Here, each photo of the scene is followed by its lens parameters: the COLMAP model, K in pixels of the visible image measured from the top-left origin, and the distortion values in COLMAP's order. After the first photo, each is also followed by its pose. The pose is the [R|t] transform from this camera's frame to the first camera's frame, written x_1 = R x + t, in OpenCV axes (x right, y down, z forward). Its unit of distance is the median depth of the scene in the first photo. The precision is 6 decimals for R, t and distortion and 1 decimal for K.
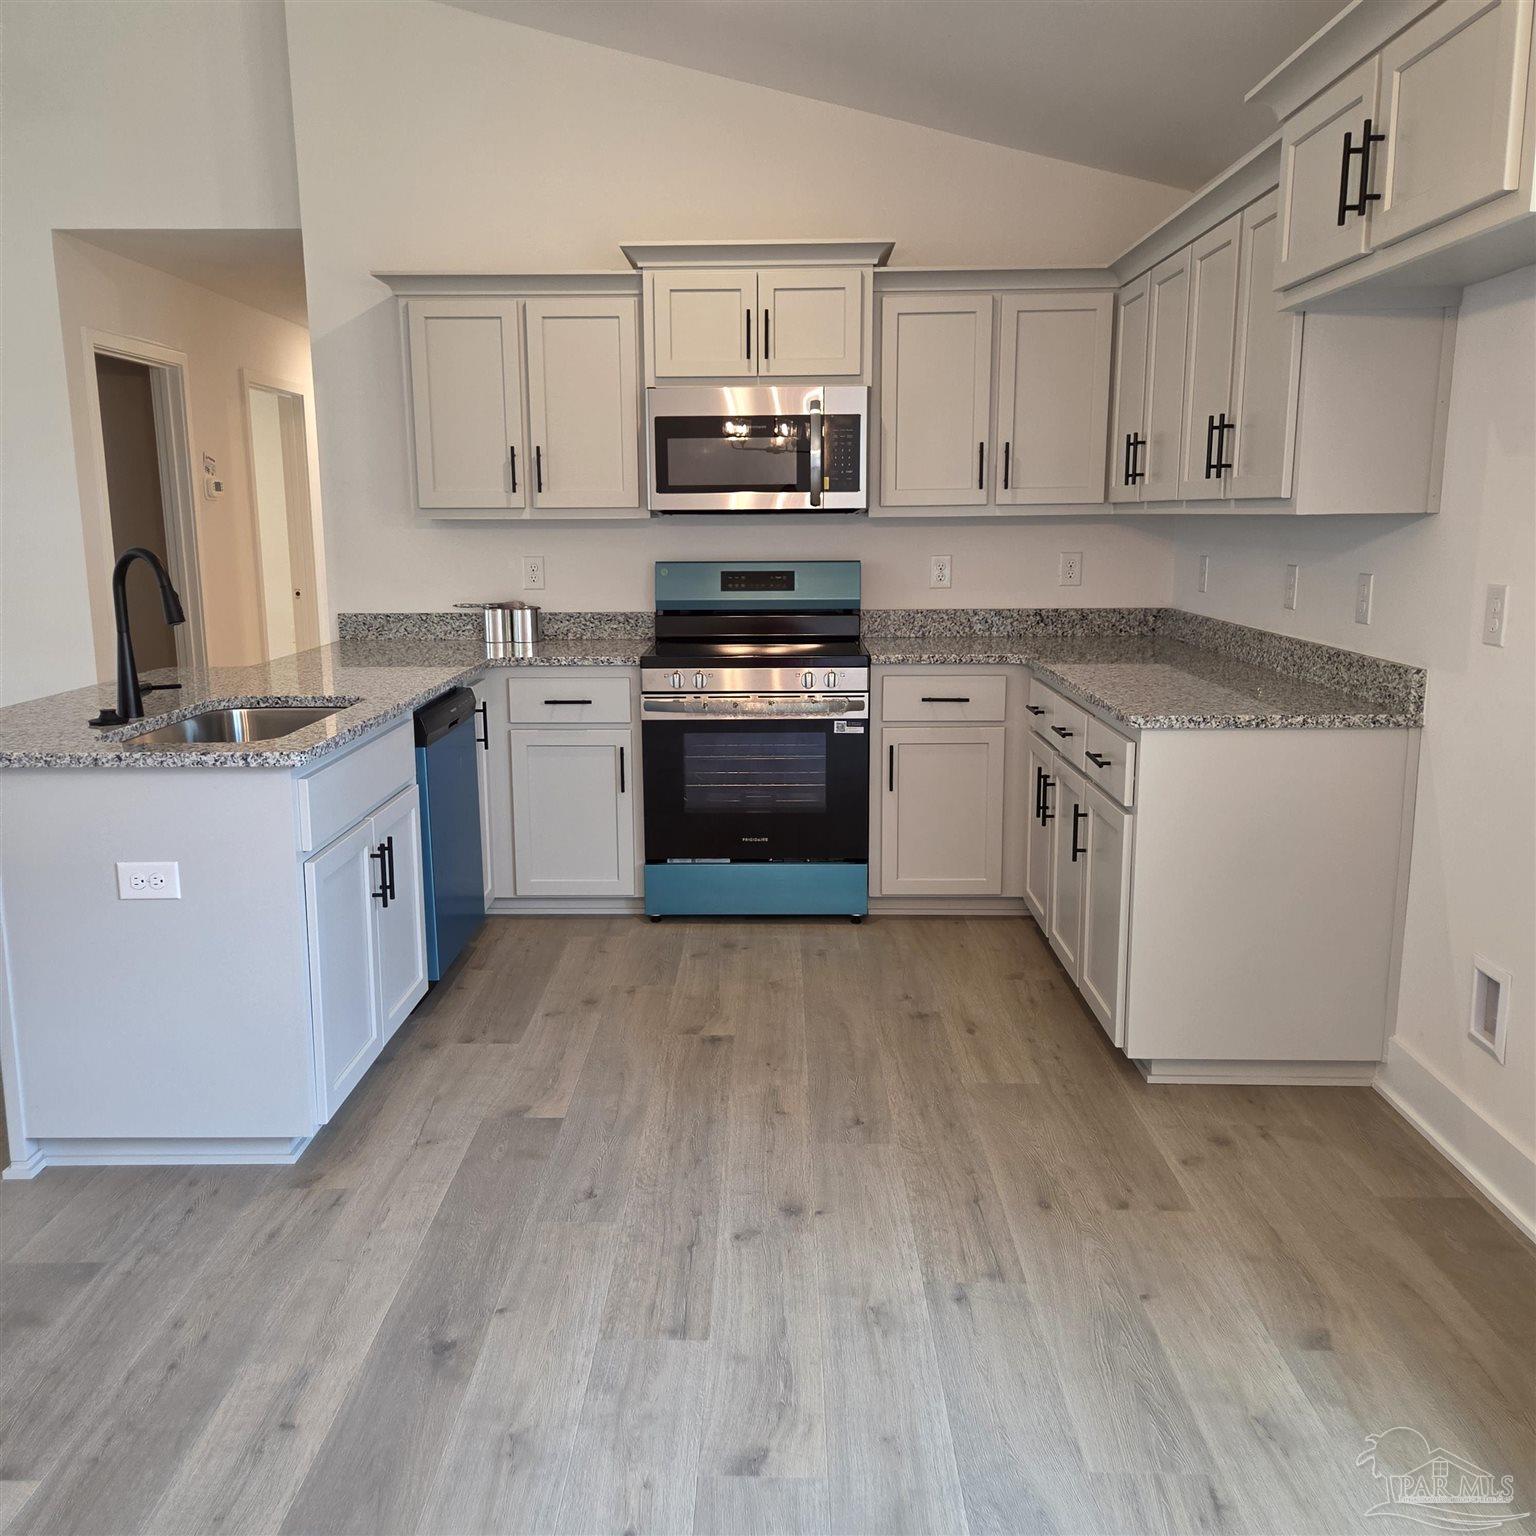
lens RADIAL K [[1374.7, 0, 749.2], [0, 1374.7, 775.3], [0, 0, 1]] dist [0.053872, -0.026837]
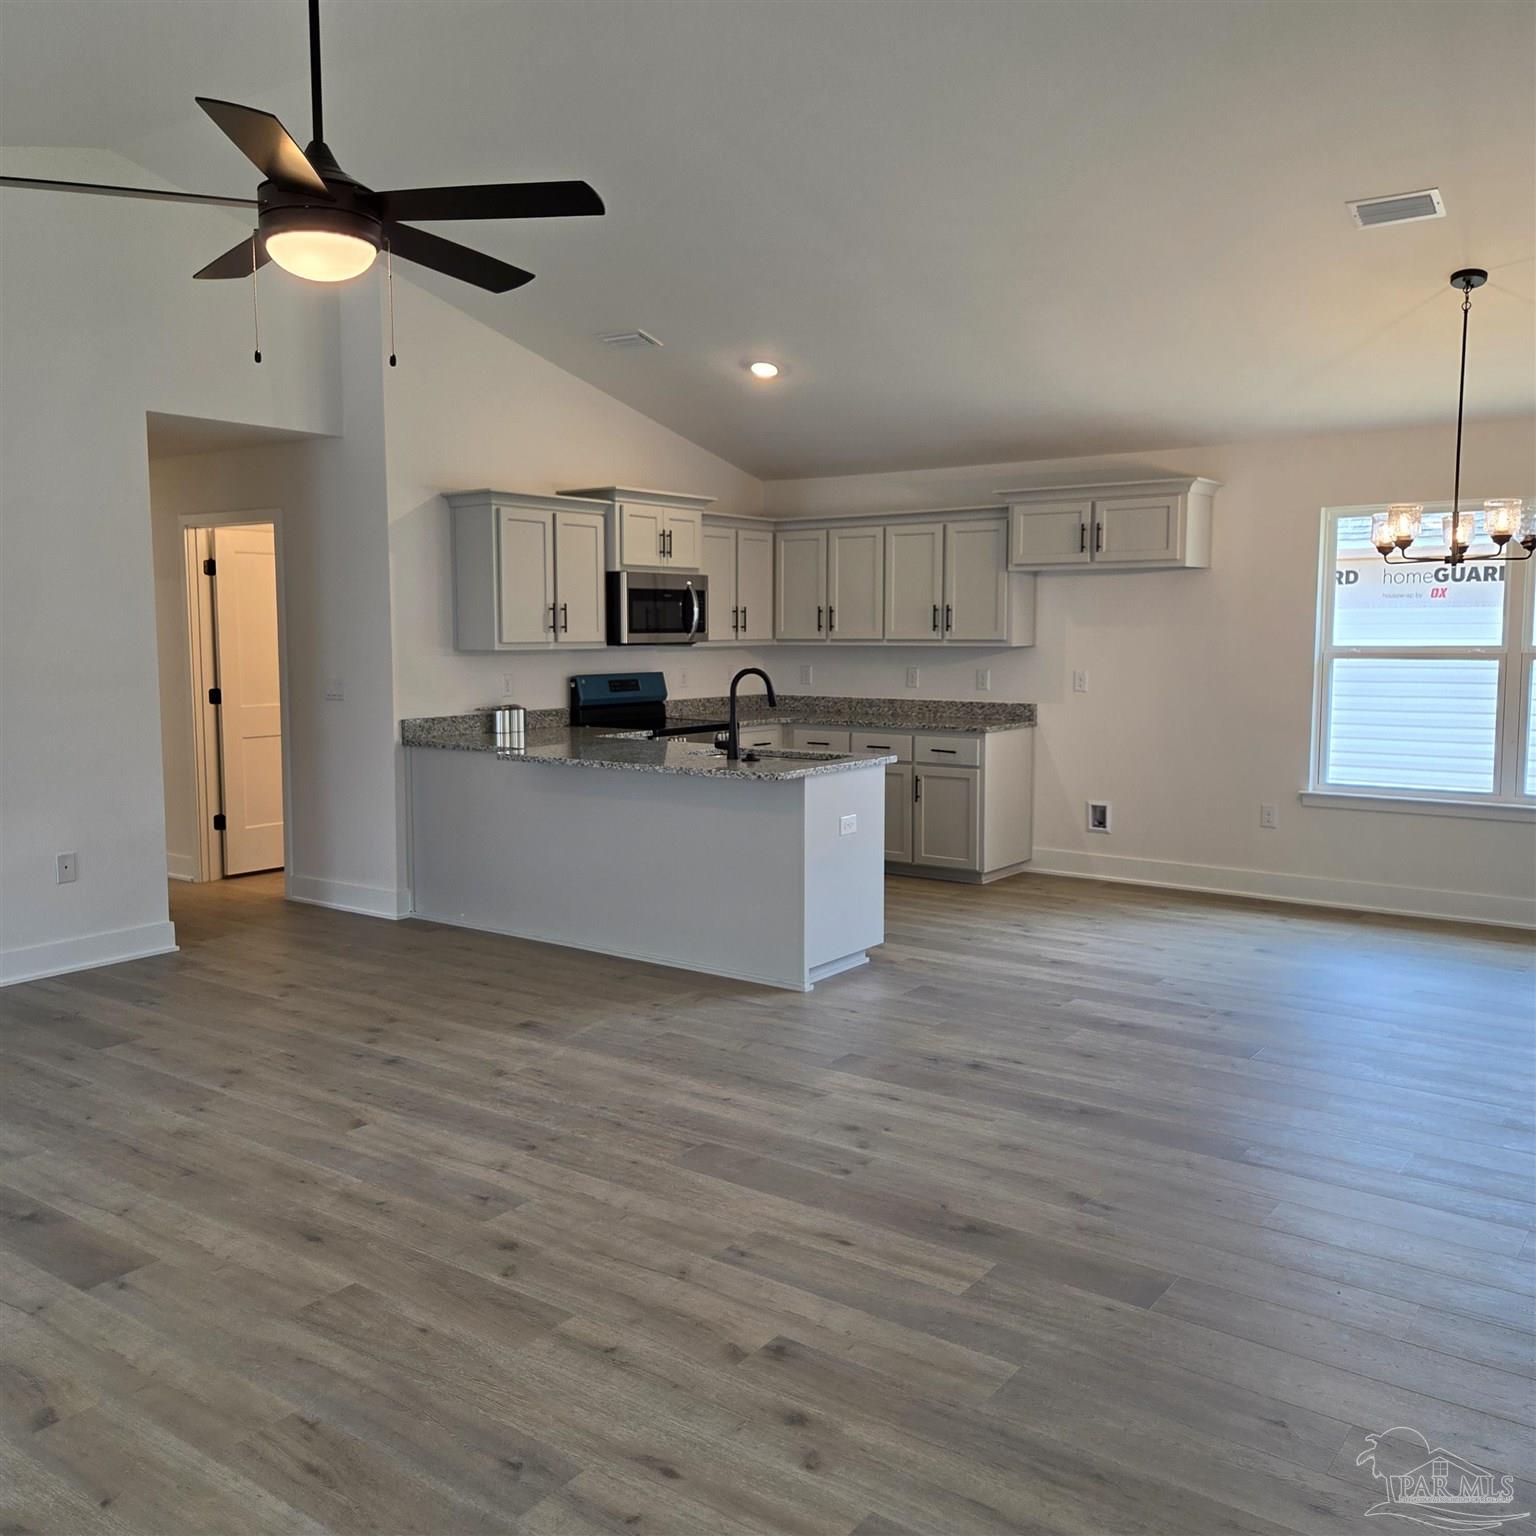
lens RADIAL K [[1374.7, 0, 749.2], [0, 1374.7, 775.3], [0, 0, 1]] dist [0.053872, -0.026837]
pose [[0.580947, -0.083682, 0.809628, -2.084083], [0.150640, 0.988571, -0.005915, -0.008346], [-0.799880, 0.125399, 0.586913, -0.092744]]
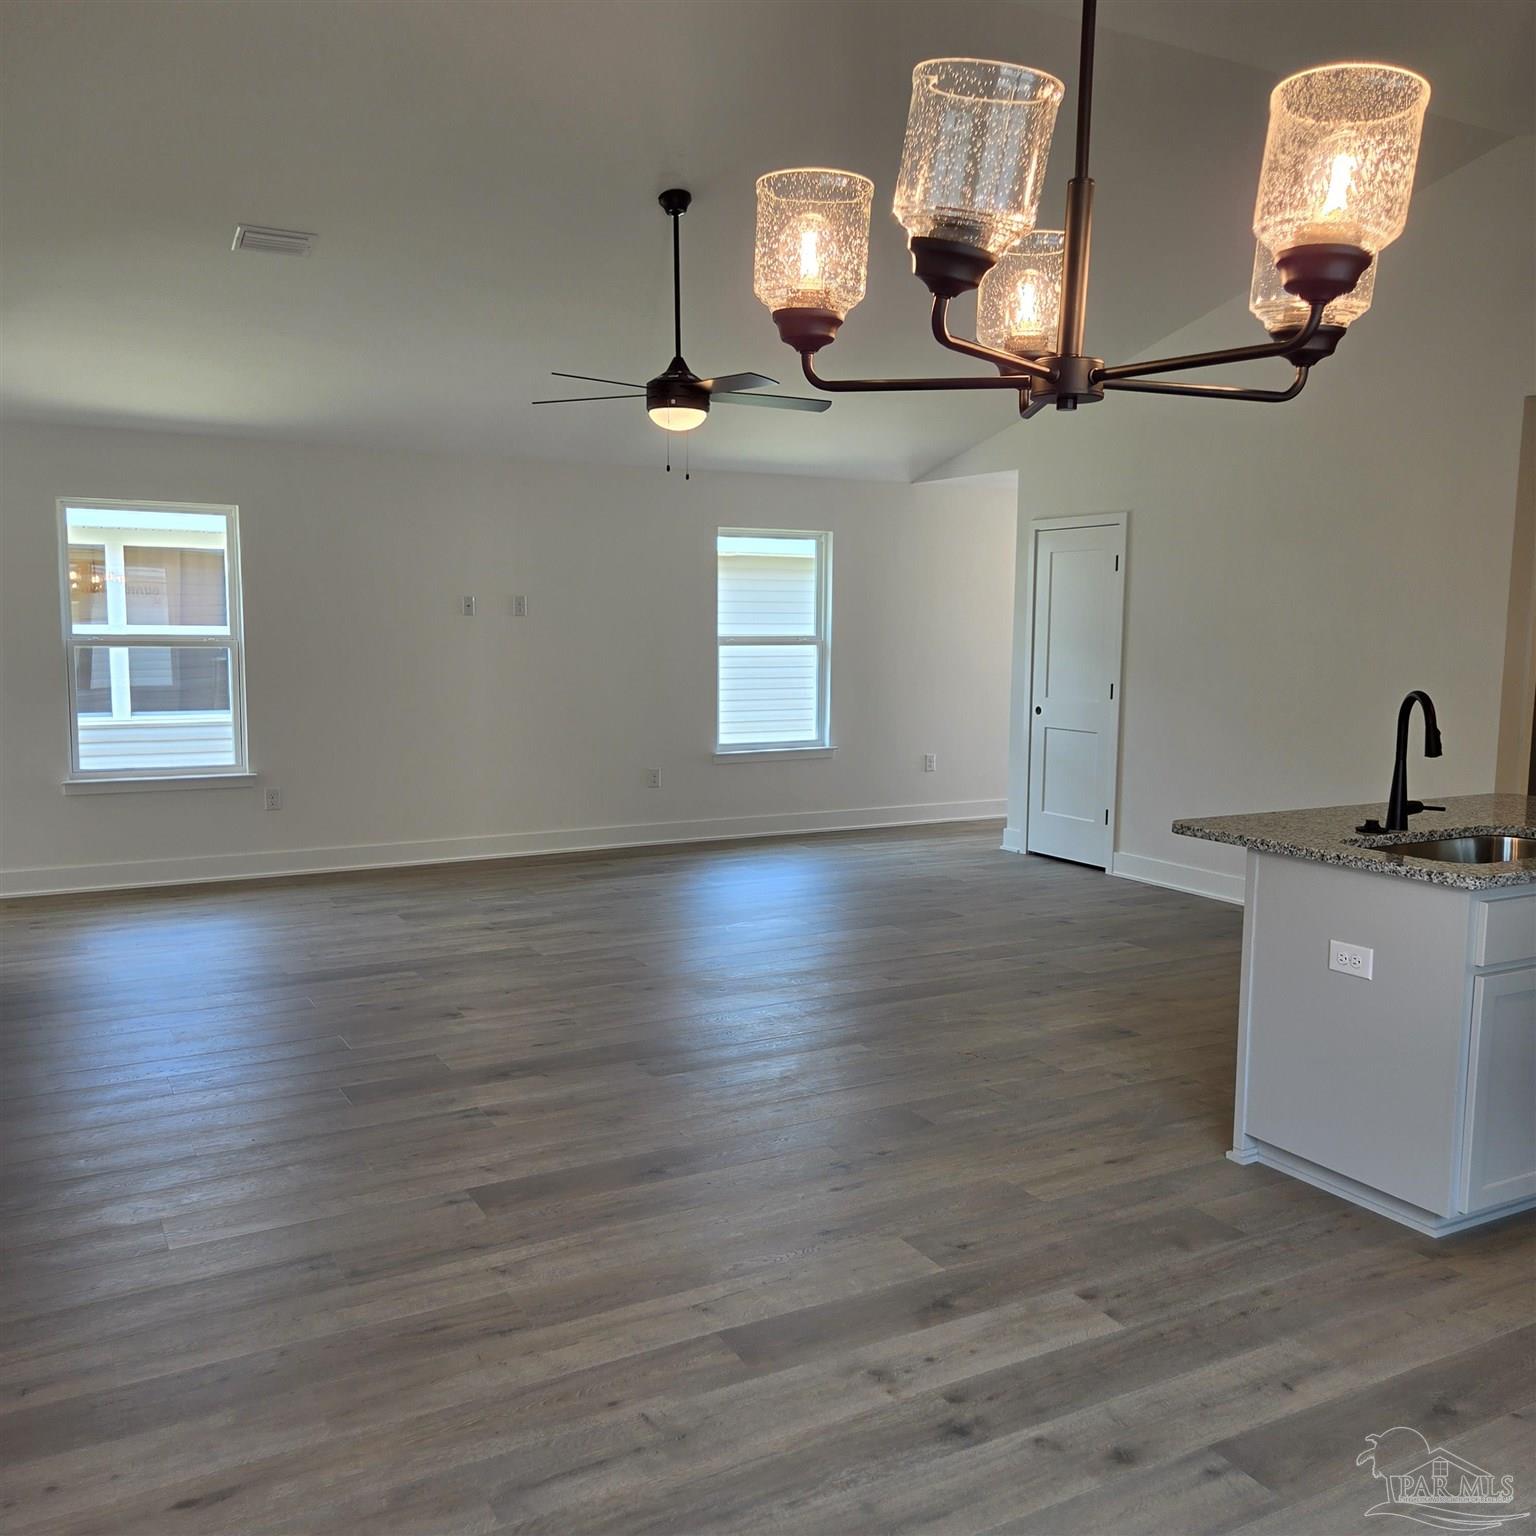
lens RADIAL K [[1374.7, 0, 749.2], [0, 1374.7, 775.3], [0, 0, 1]] dist [0.053872, -0.026837]
pose [[0.501011, 0.111308, -0.858253, 0.333524], [-0.174605, 0.984302, 0.025729, -0.023117], [0.847644, 0.136965, 0.512581, -0.109894]]
